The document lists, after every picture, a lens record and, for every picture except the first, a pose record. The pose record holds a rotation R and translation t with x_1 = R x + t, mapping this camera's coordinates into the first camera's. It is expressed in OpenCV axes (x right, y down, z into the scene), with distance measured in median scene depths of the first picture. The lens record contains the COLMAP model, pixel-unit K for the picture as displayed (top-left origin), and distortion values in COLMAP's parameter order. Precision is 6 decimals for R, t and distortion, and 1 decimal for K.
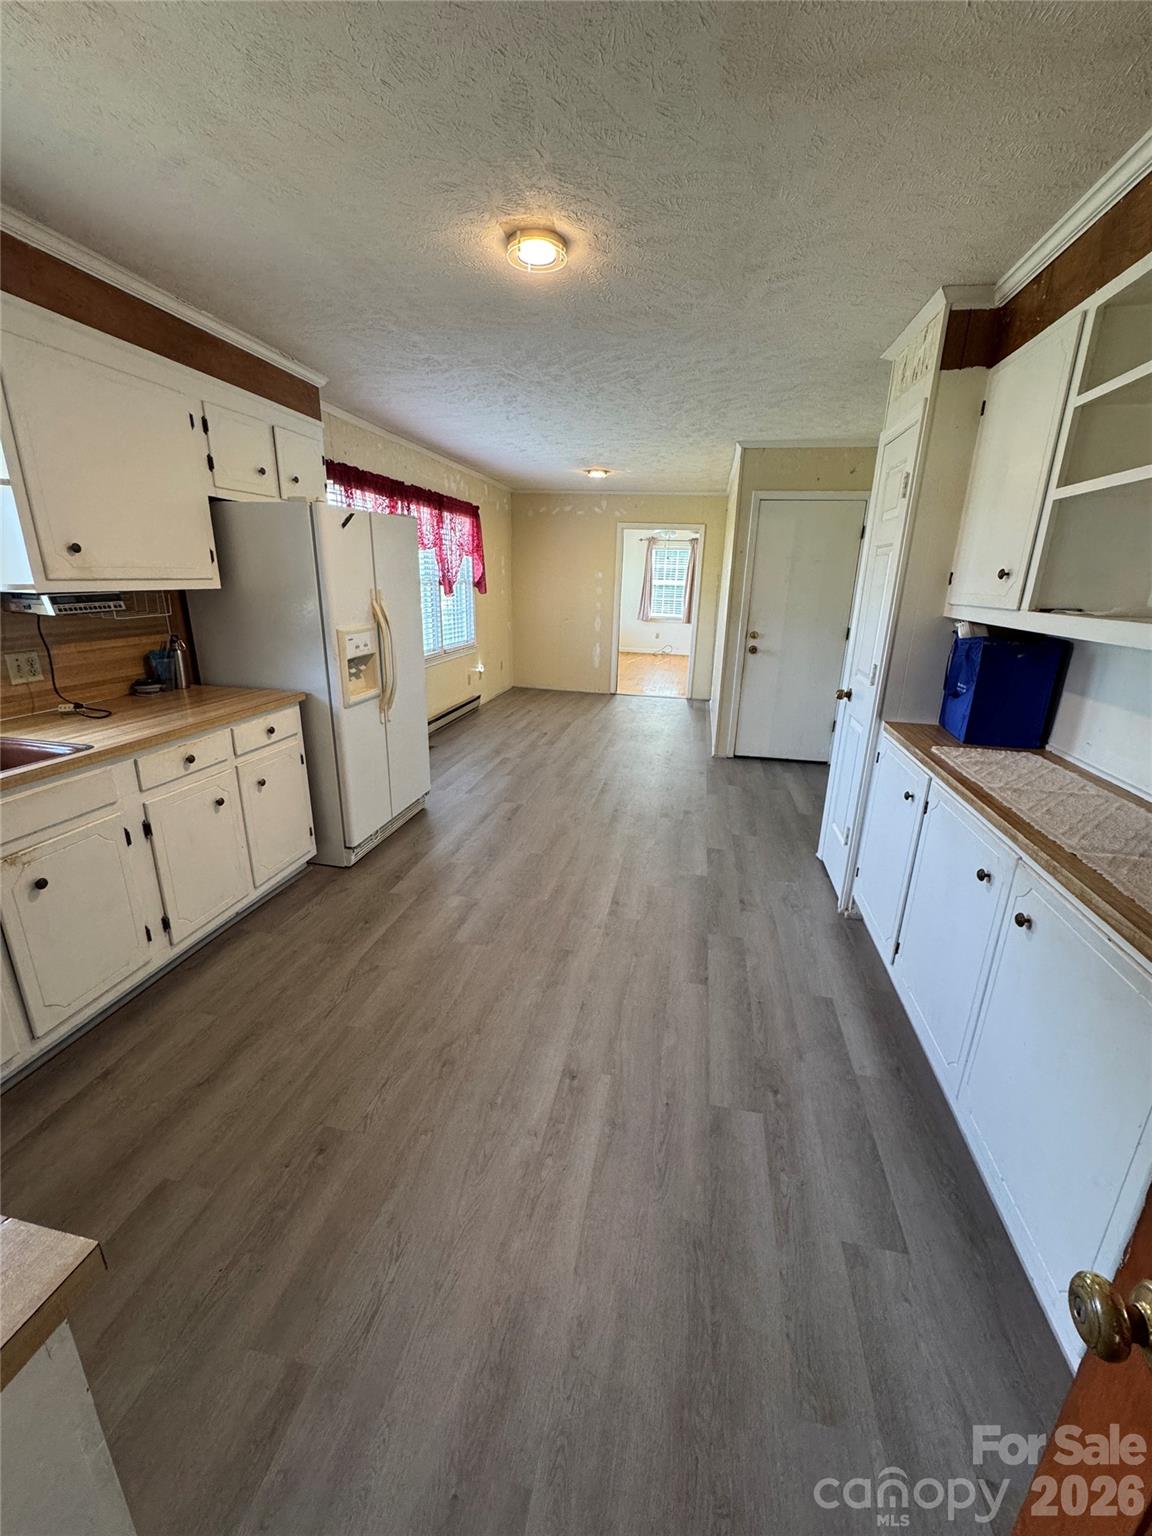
lens RADIAL K [[610.6, 0, 578.4], [0, 610.6, 767.6], [0, 0, 1]] dist [-0.001612, 0.000316]
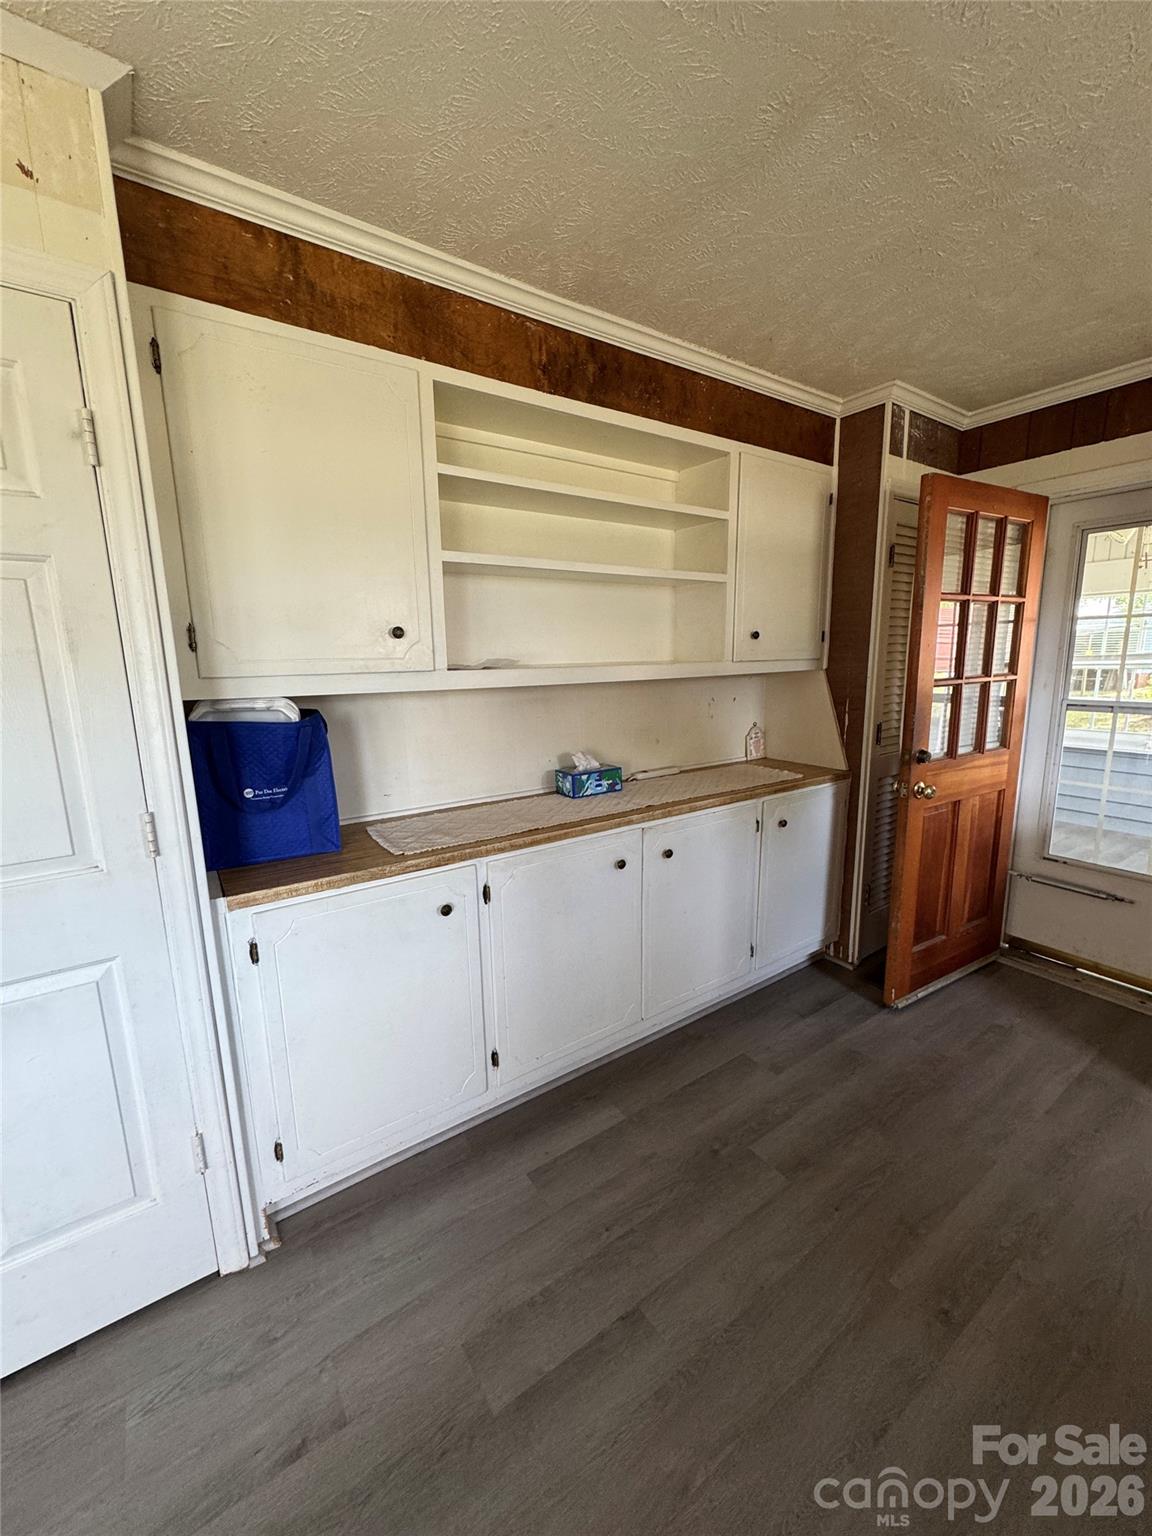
lens RADIAL K [[610.6, 0, 578.4], [0, 610.6, 767.6], [0, 0, 1]] dist [-0.001612, 0.000316]
pose [[-0.719957, -0.138489, 0.680061, -0.087517], [0.203562, 0.894652, 0.397693, -0.402072], [-0.663494, 0.424756, -0.615921, 1.320524]]
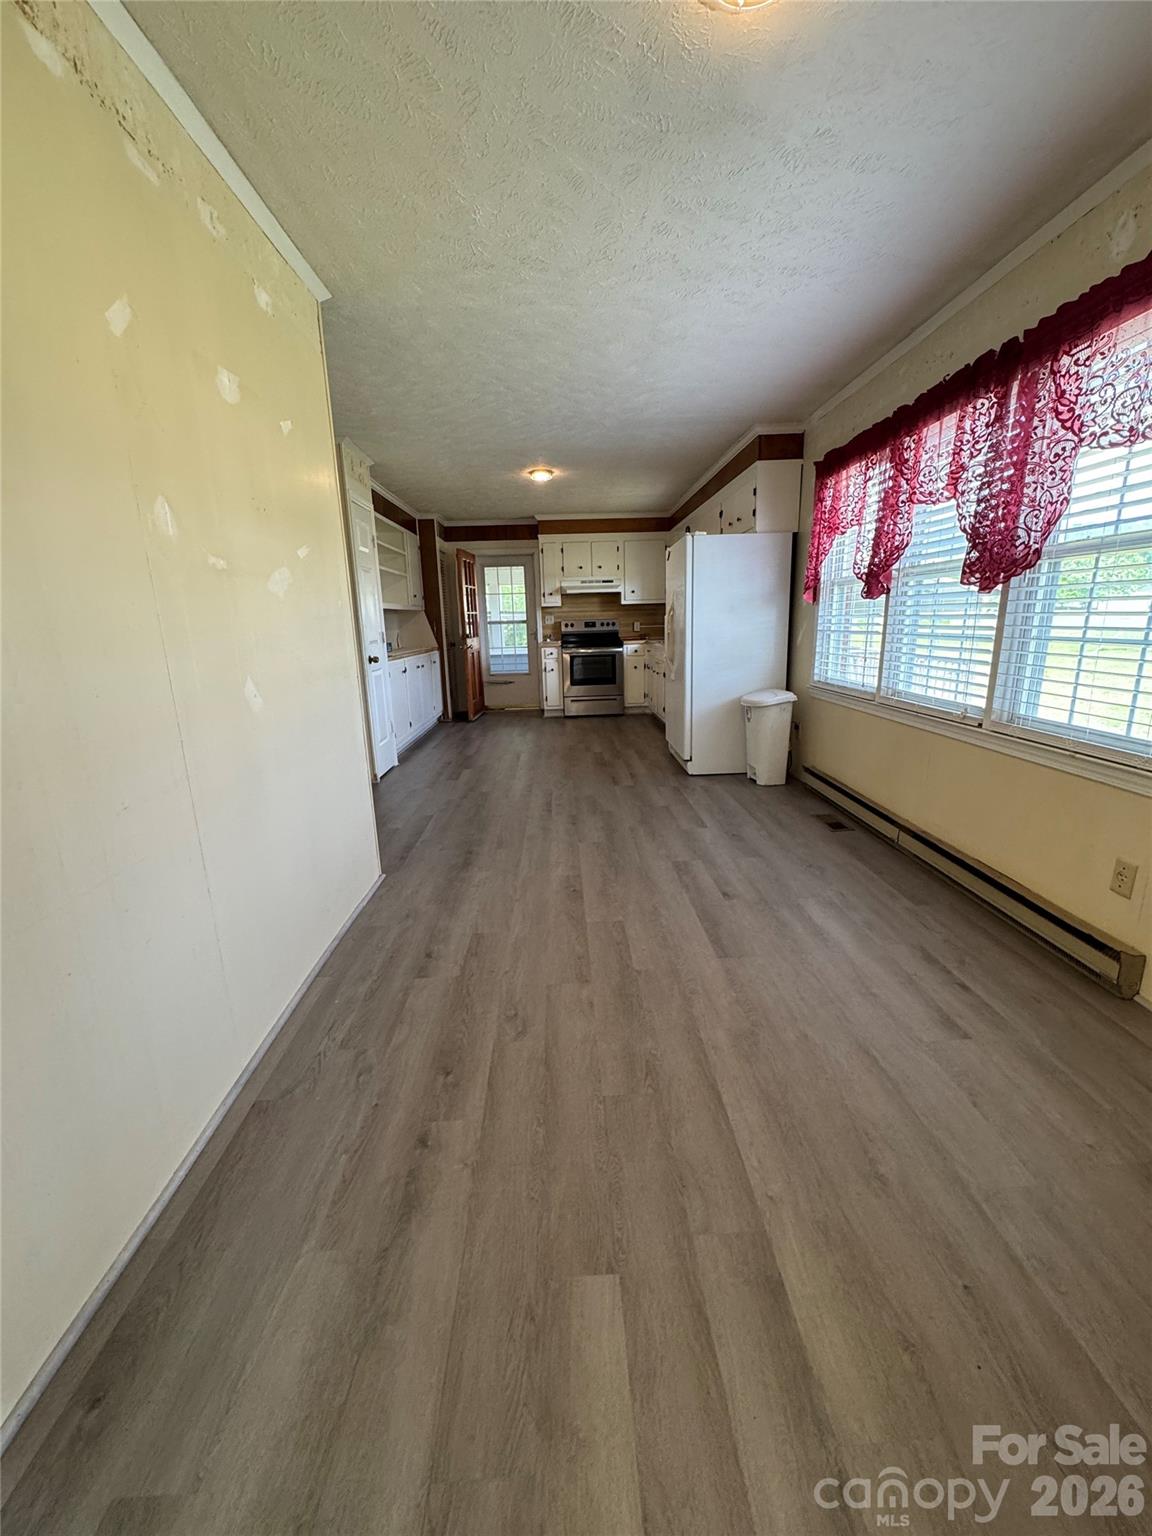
lens RADIAL K [[610.6, 0, 578.4], [0, 610.6, 767.6], [0, 0, 1]] dist [-0.001612, 0.000316]
pose [[-0.974760, 0.053173, -0.216832, 0.424998], [-0.064450, 0.862854, 0.501328, -1.044884], [0.213751, 0.502649, -0.837648, 3.837025]]
